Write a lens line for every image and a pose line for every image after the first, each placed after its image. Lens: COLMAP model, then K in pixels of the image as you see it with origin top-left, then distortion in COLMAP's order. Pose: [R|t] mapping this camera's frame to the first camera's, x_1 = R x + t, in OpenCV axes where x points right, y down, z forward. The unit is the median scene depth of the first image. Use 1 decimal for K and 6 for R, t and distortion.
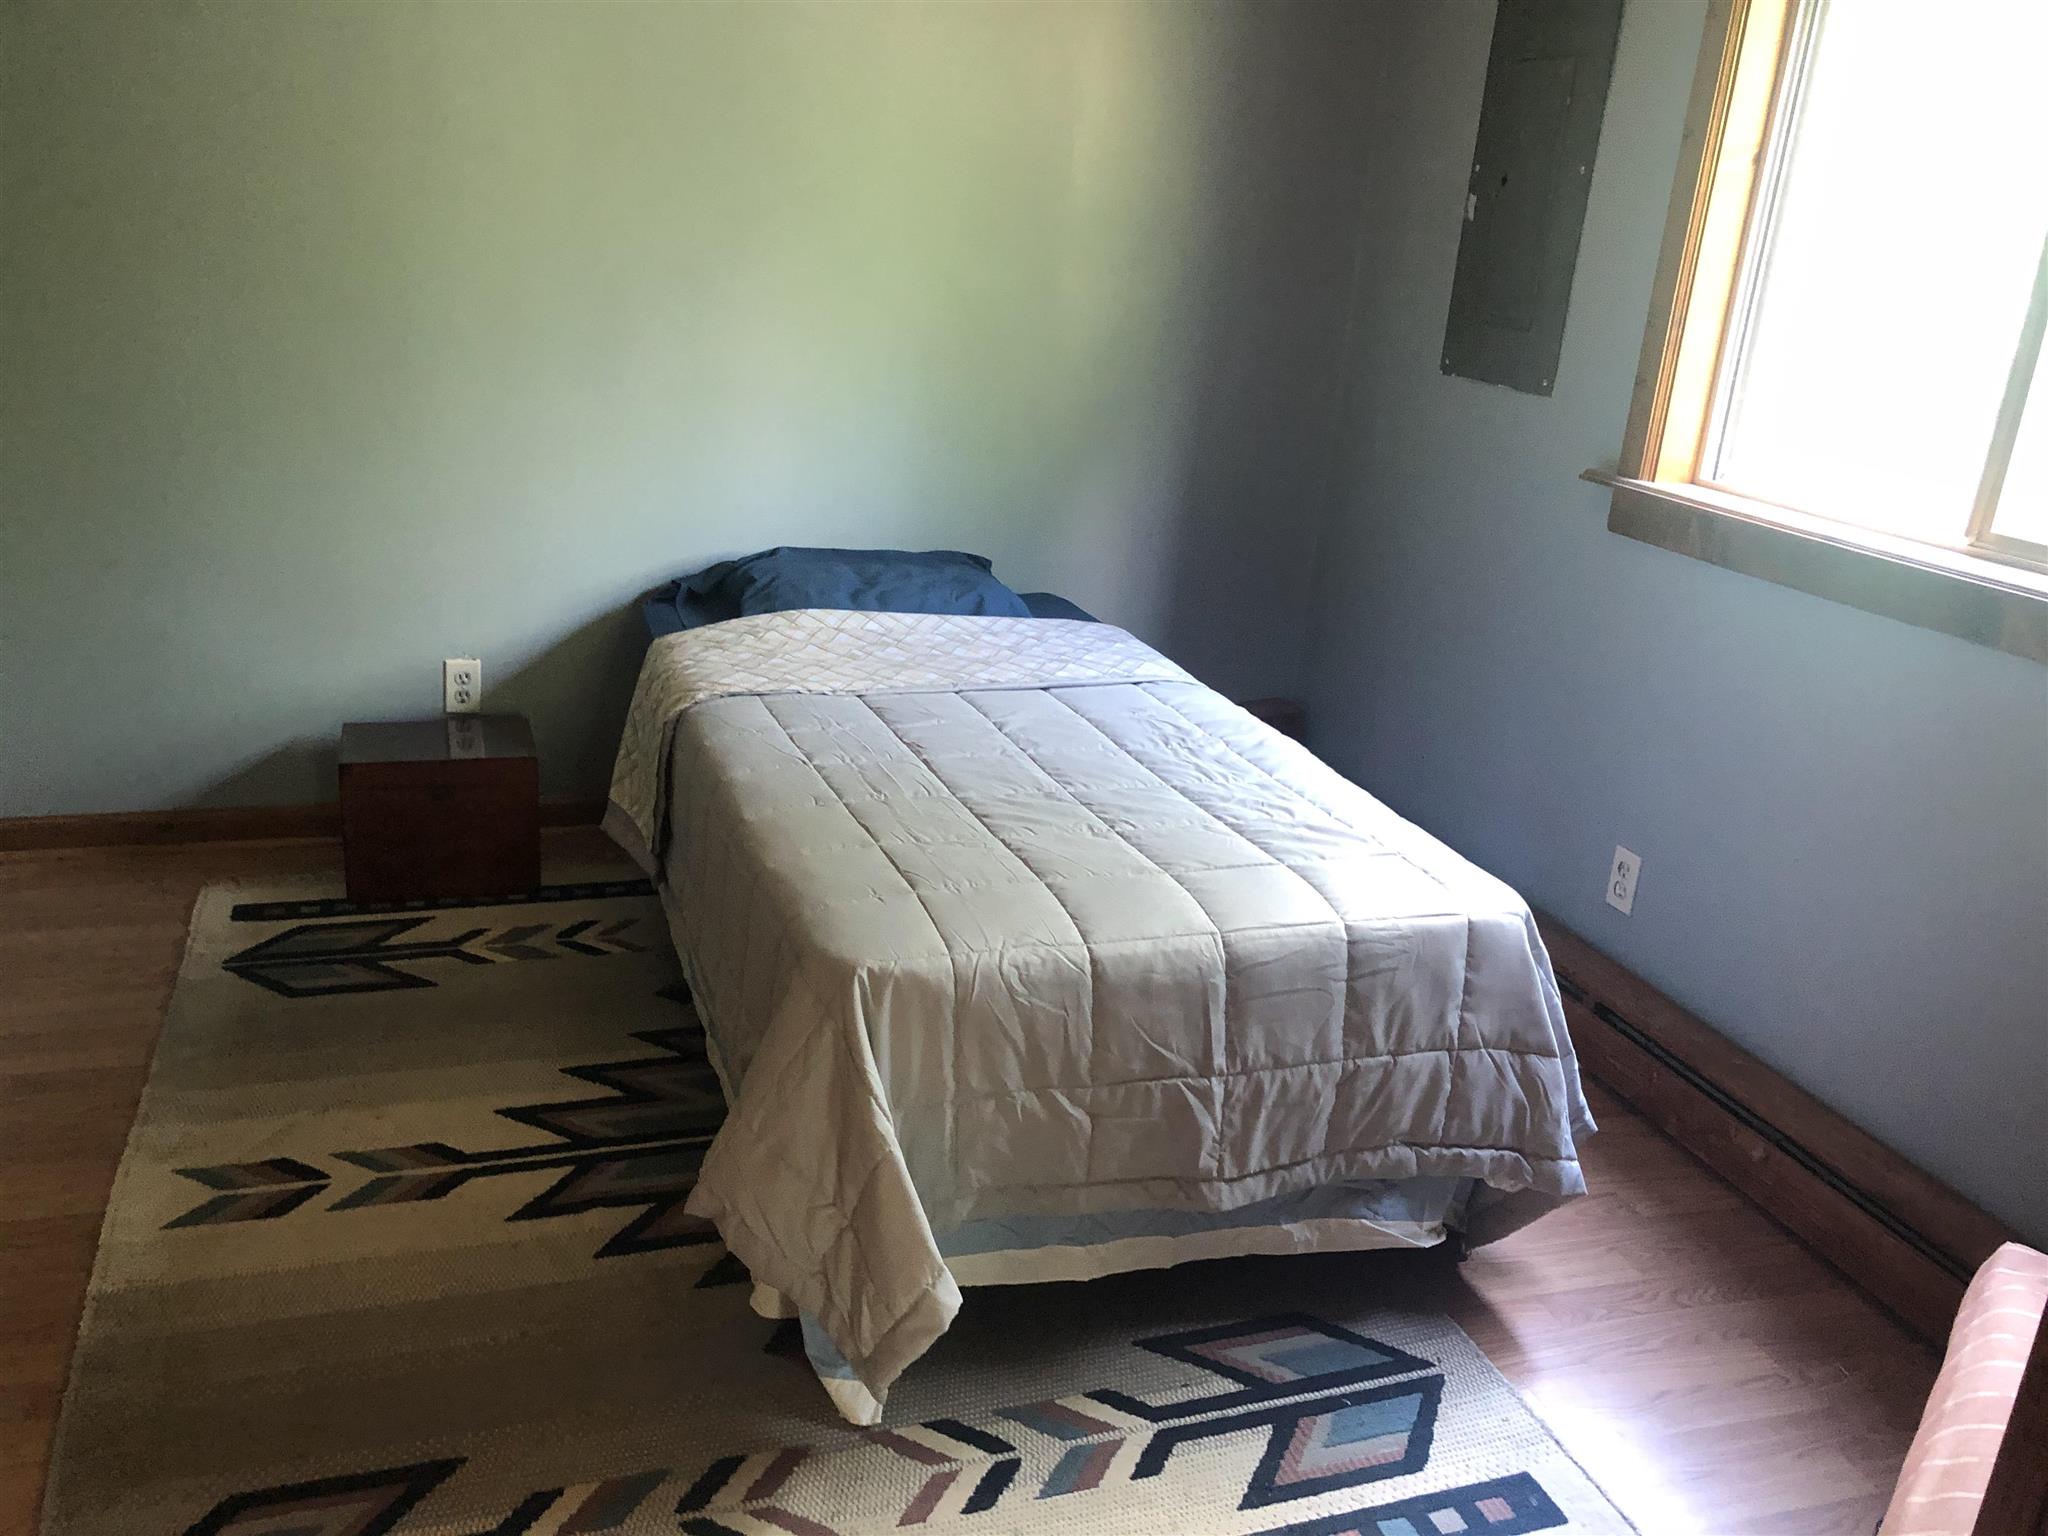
lens RADIAL K [[1706.8, 0, 1022.5], [0, 1706.8, 788.6], [0, 0, 1]] dist [0.010000, -0.002707]
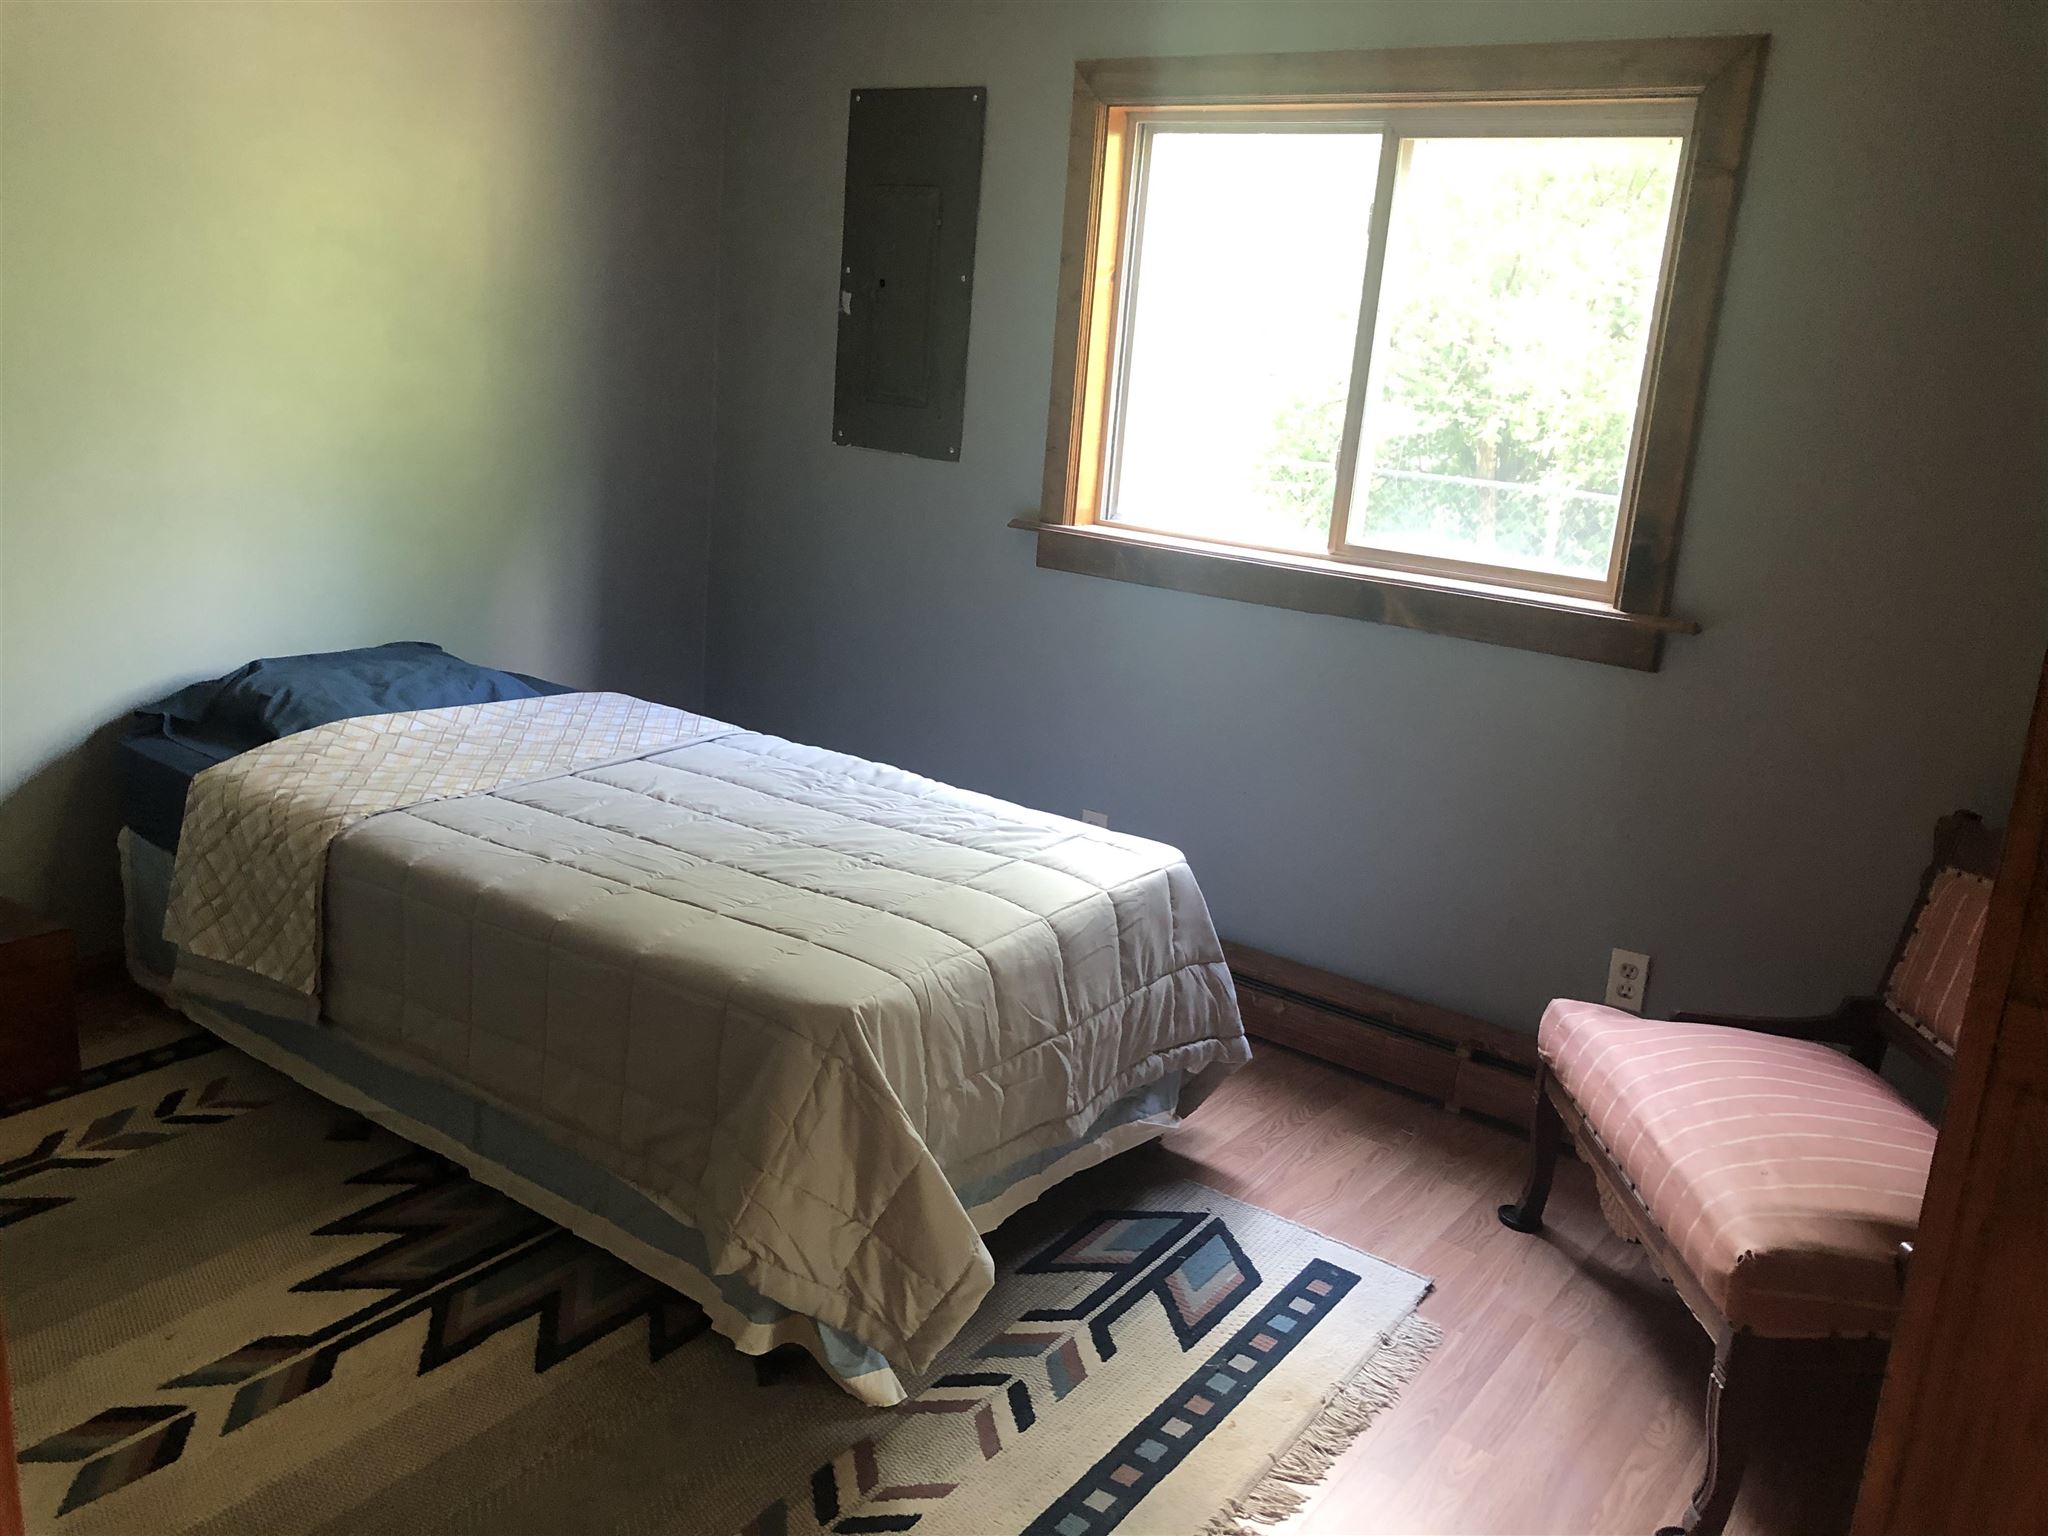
lens RADIAL K [[1706.8, 0, 1013.7], [0, 1706.8, 750.8], [0, 0, 1]] dist [0.010000, -0.002707]
pose [[0.812680, -0.155227, 0.561655, -0.511547], [0.174611, 0.984446, 0.019423, -0.055890], [-0.555934, 0.082286, 0.827144, -0.020696]]
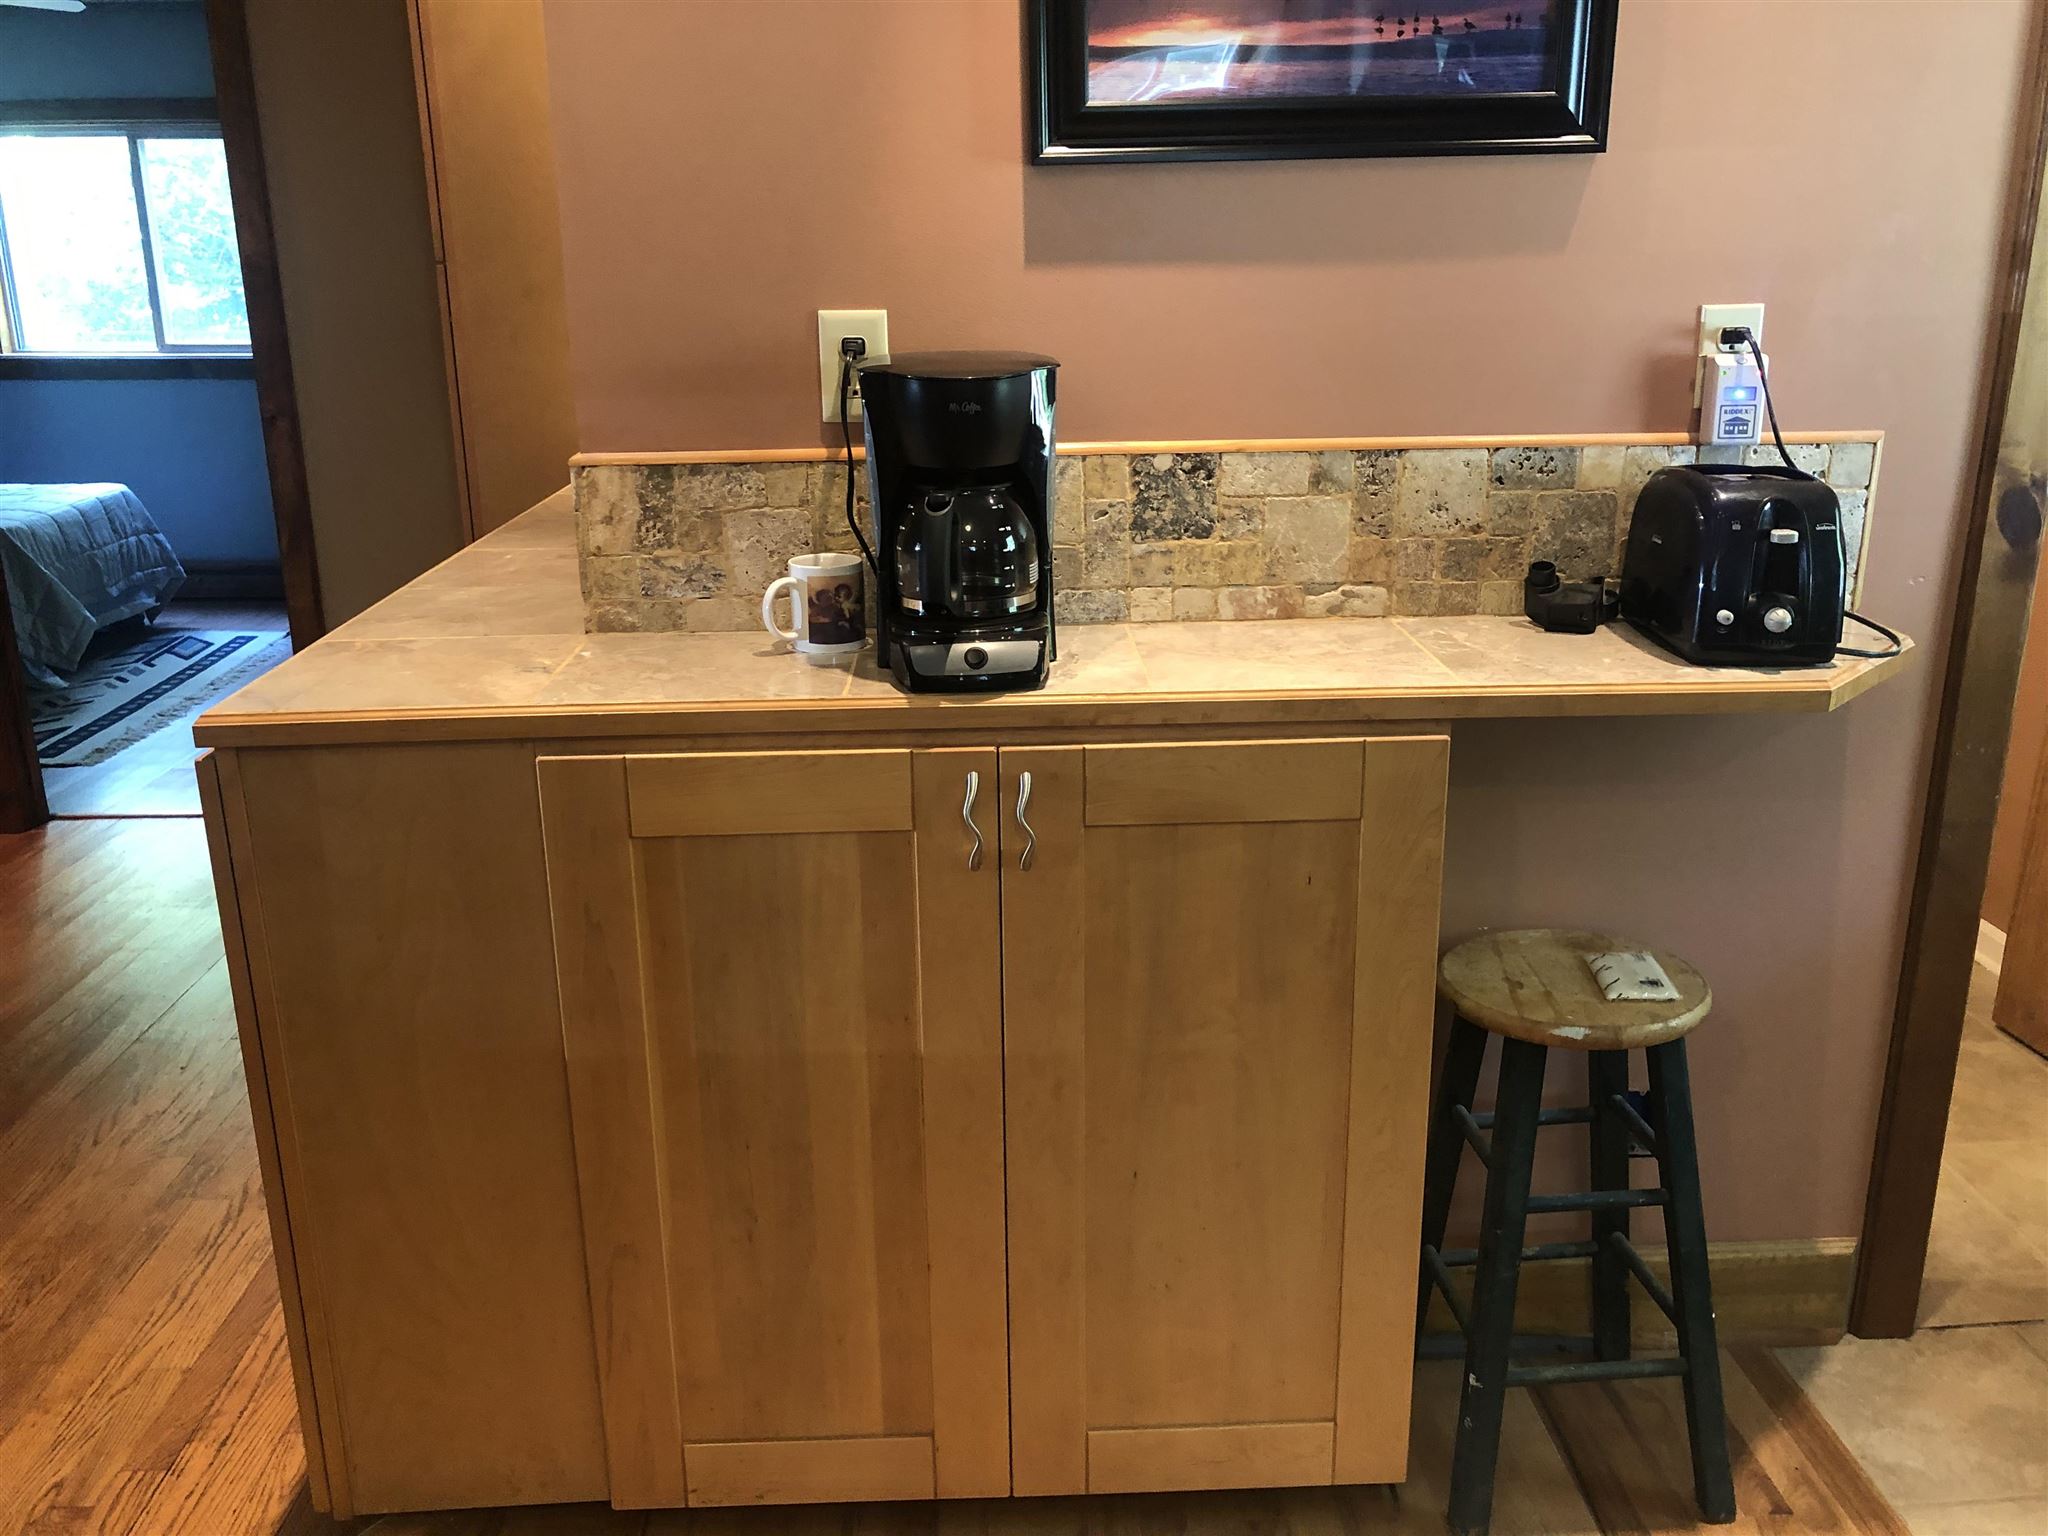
lens RADIAL K [[1706.8, 0, 1027.2], [0, 1706.8, 775.0], [0, 0, 1]] dist [0.010000, -0.002707]
pose [[0.290265, -0.355984, 0.888269, -1.883083], [0.337842, 0.906583, 0.252925, 0.276270], [-0.895326, 0.226679, 0.383416, -1.271542]]
